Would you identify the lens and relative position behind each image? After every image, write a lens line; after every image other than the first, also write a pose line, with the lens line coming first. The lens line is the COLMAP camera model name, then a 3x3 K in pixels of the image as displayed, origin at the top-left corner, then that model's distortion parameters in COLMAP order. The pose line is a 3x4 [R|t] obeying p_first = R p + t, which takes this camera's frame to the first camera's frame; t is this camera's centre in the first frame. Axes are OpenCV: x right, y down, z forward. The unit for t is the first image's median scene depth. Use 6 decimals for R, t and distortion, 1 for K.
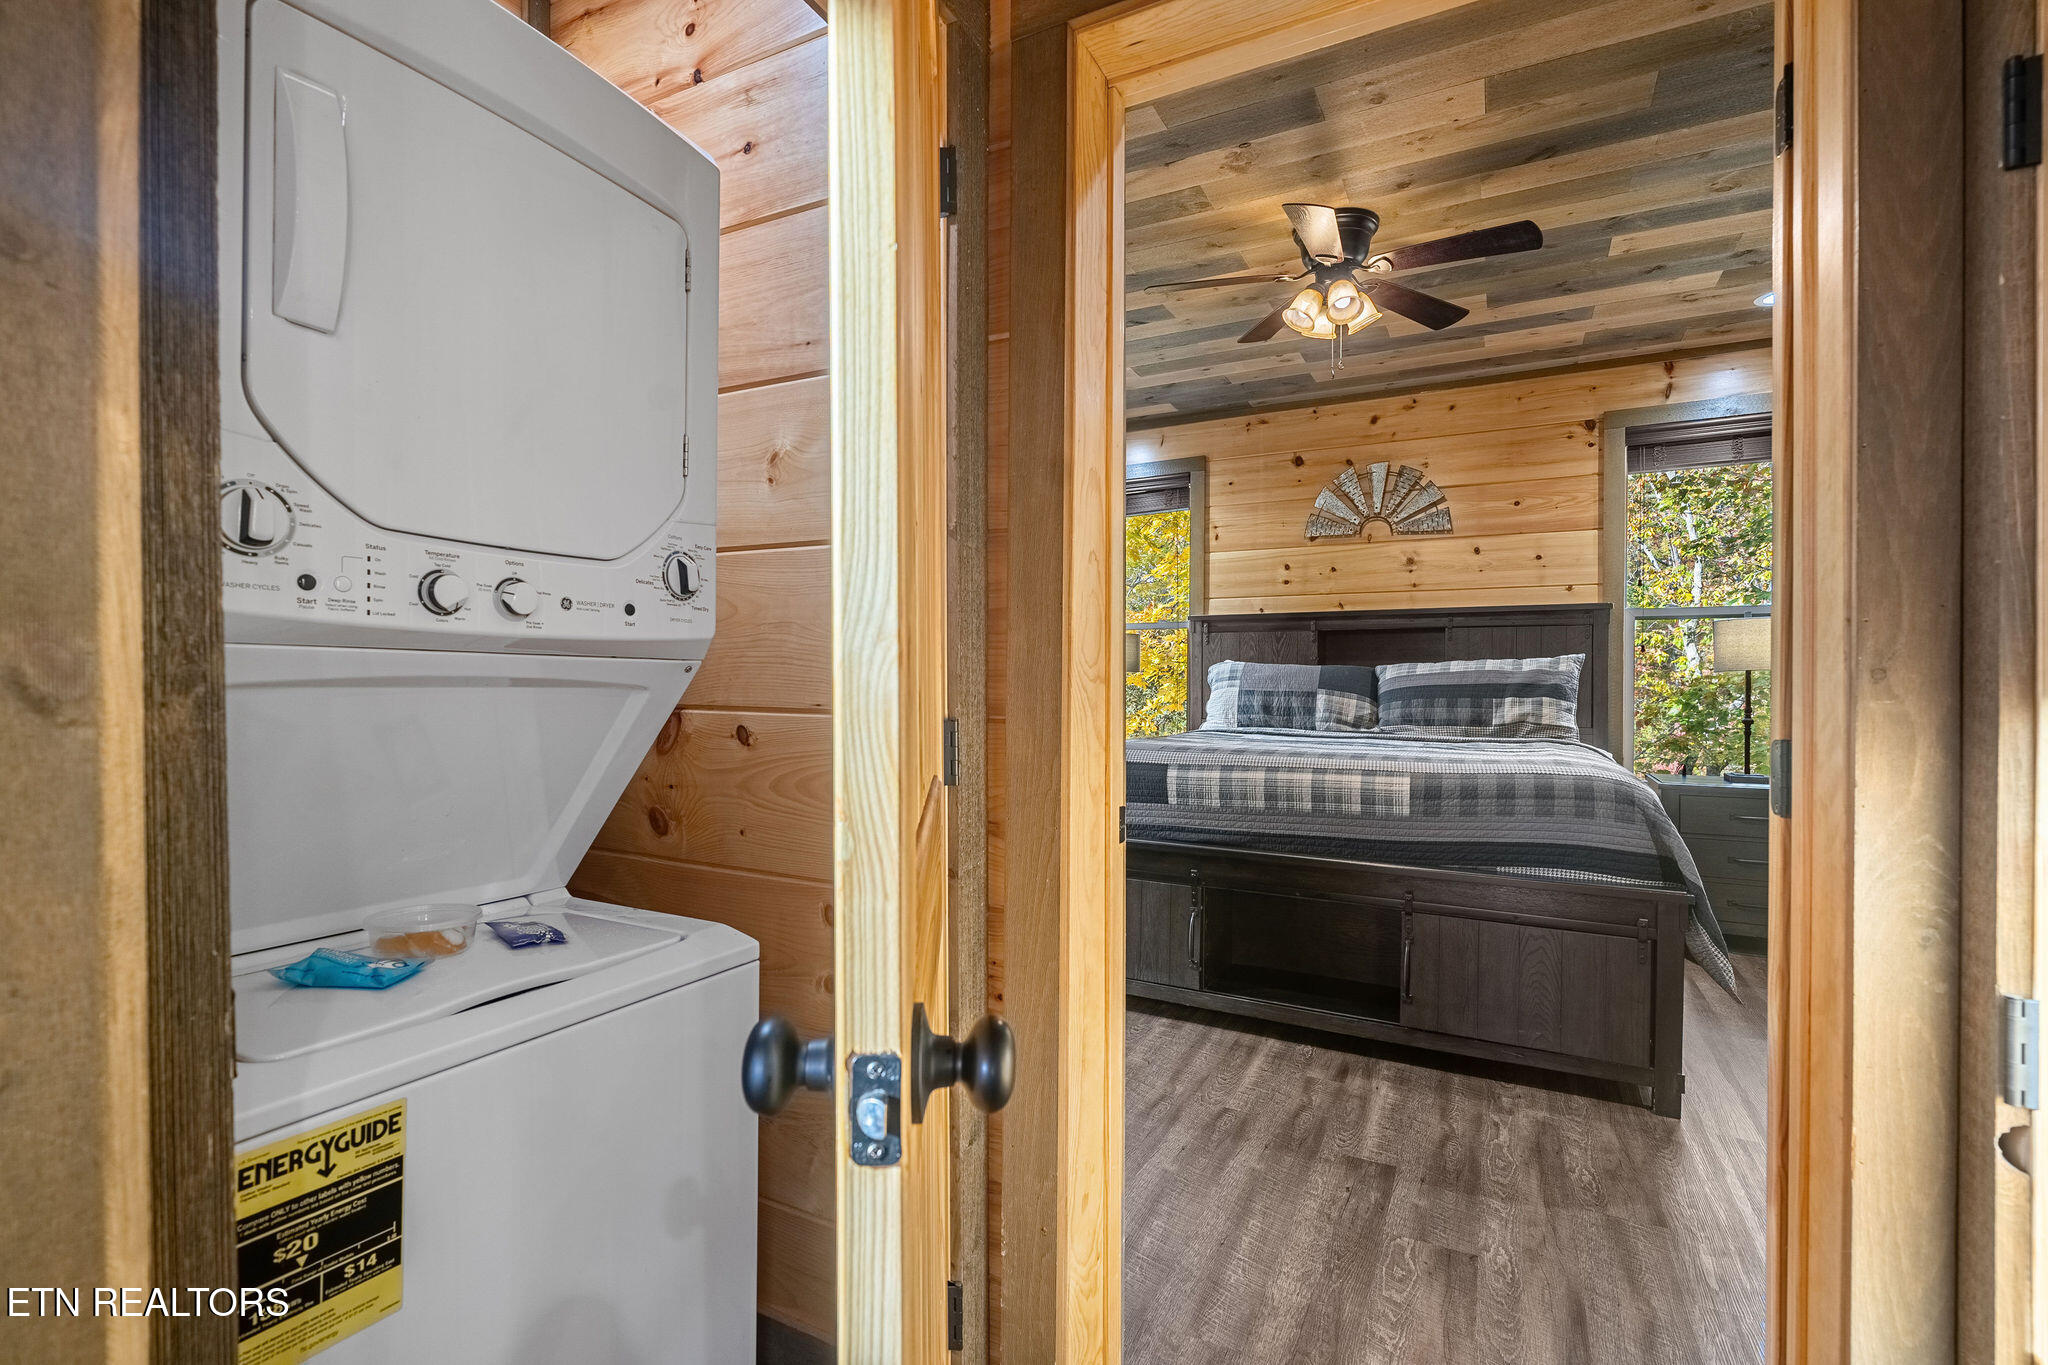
lens RADIAL K [[932.3, 0, 970.9], [0, 932.3, 678.9], [0, 0, 1]] dist [-0.006045, 0.002916]
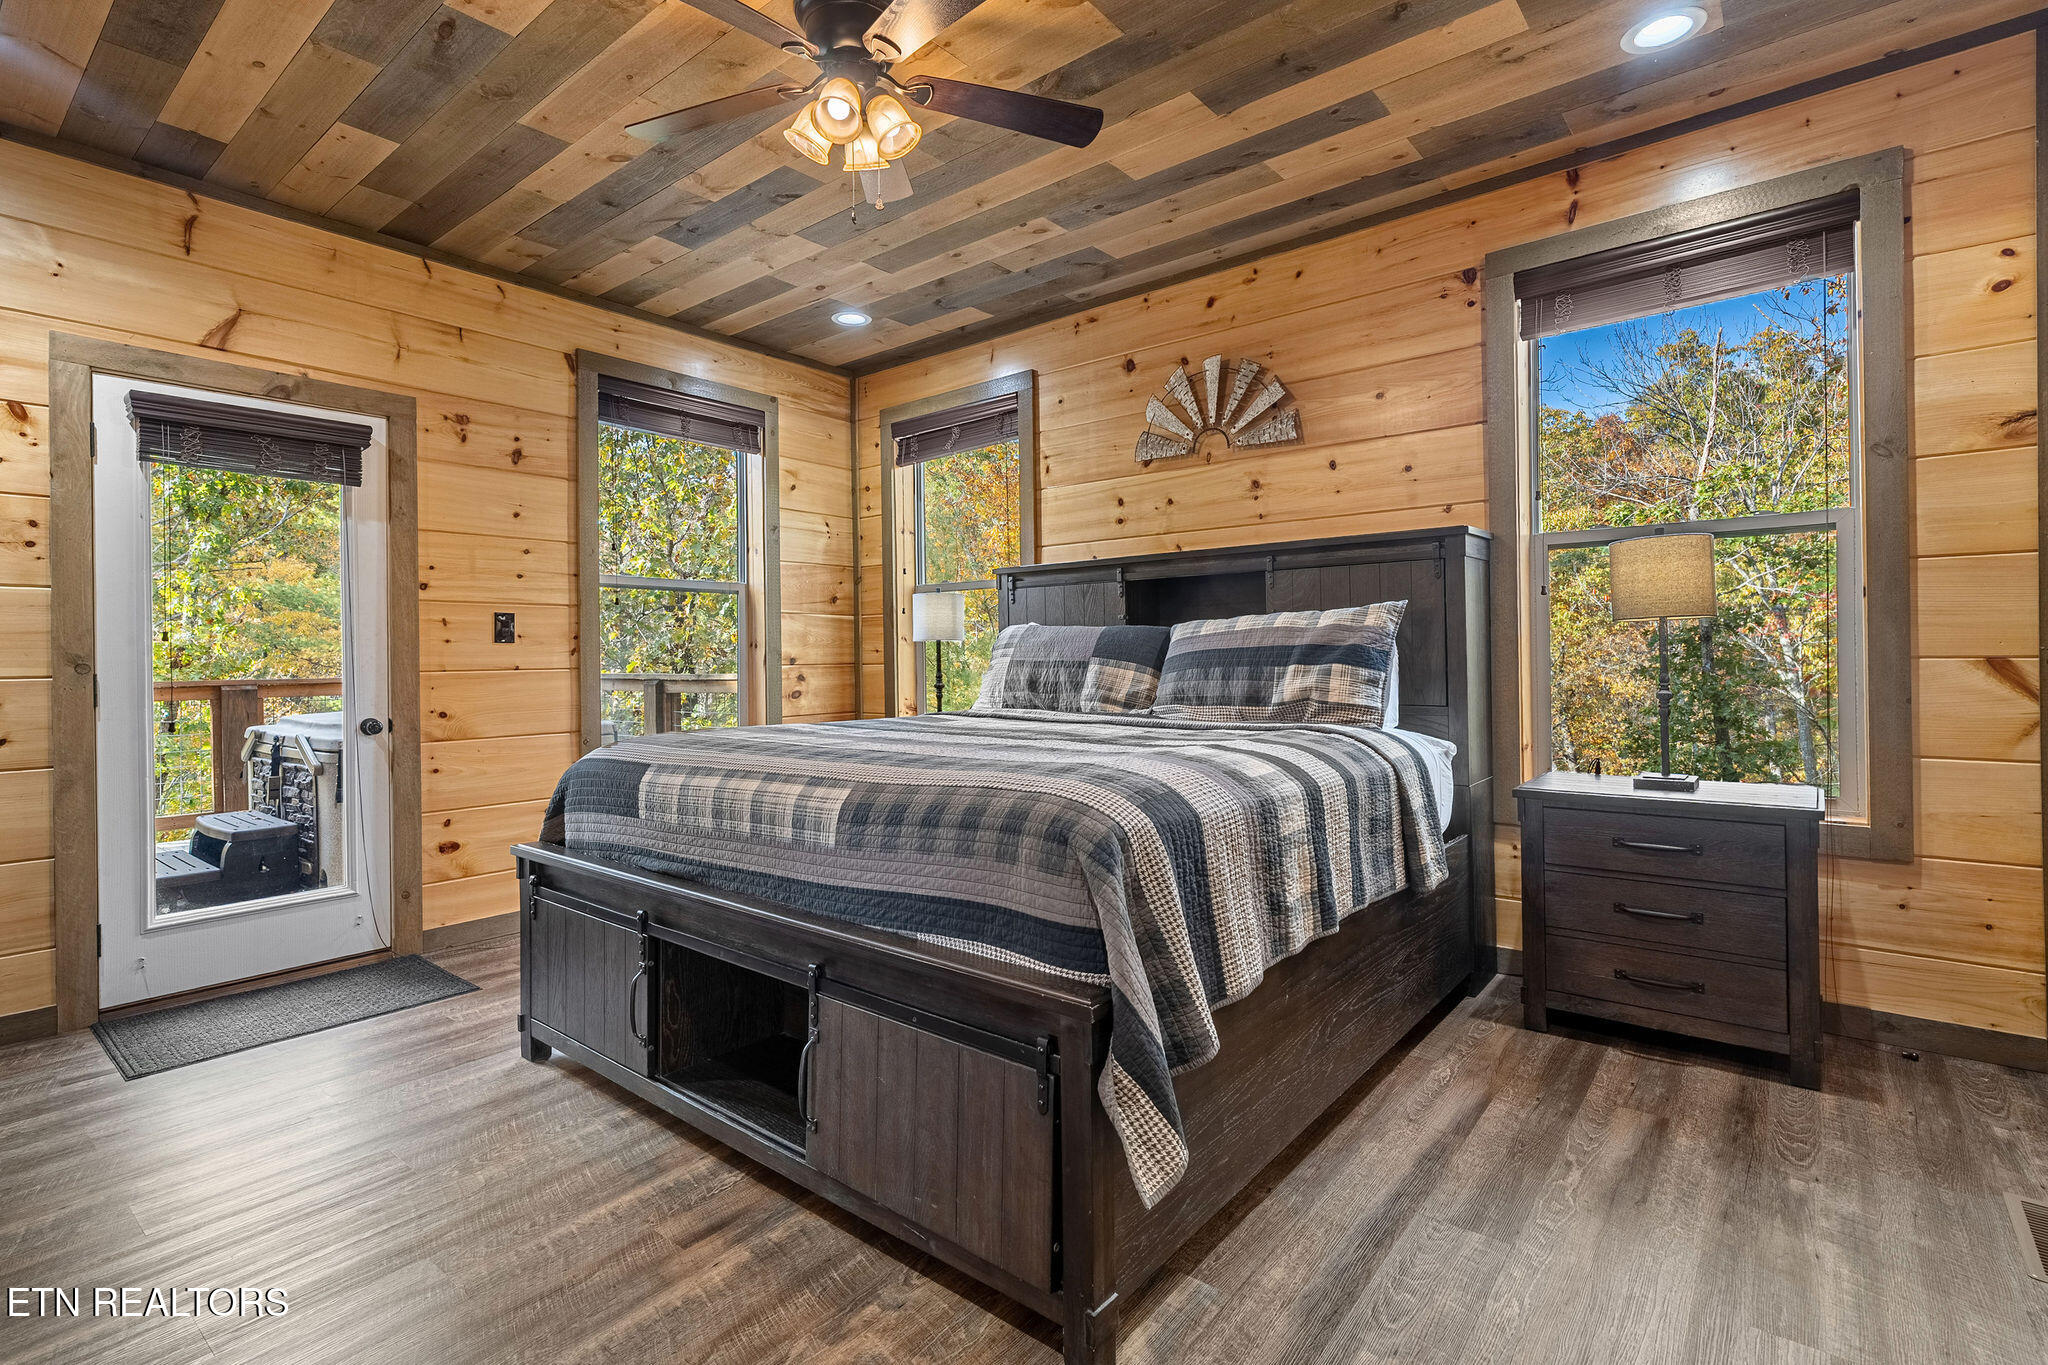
lens RADIAL K [[932.3, 0, 1089.9], [0, 932.3, 649.5], [0, 0, 1]] dist [-0.006045, 0.002916]
pose [[0.979919, -0.020216, -0.198369, 0.525783], [0.019642, 0.999795, -0.004864, 0.007952], [0.198427, 0.000870, 0.980115, 0.255892]]
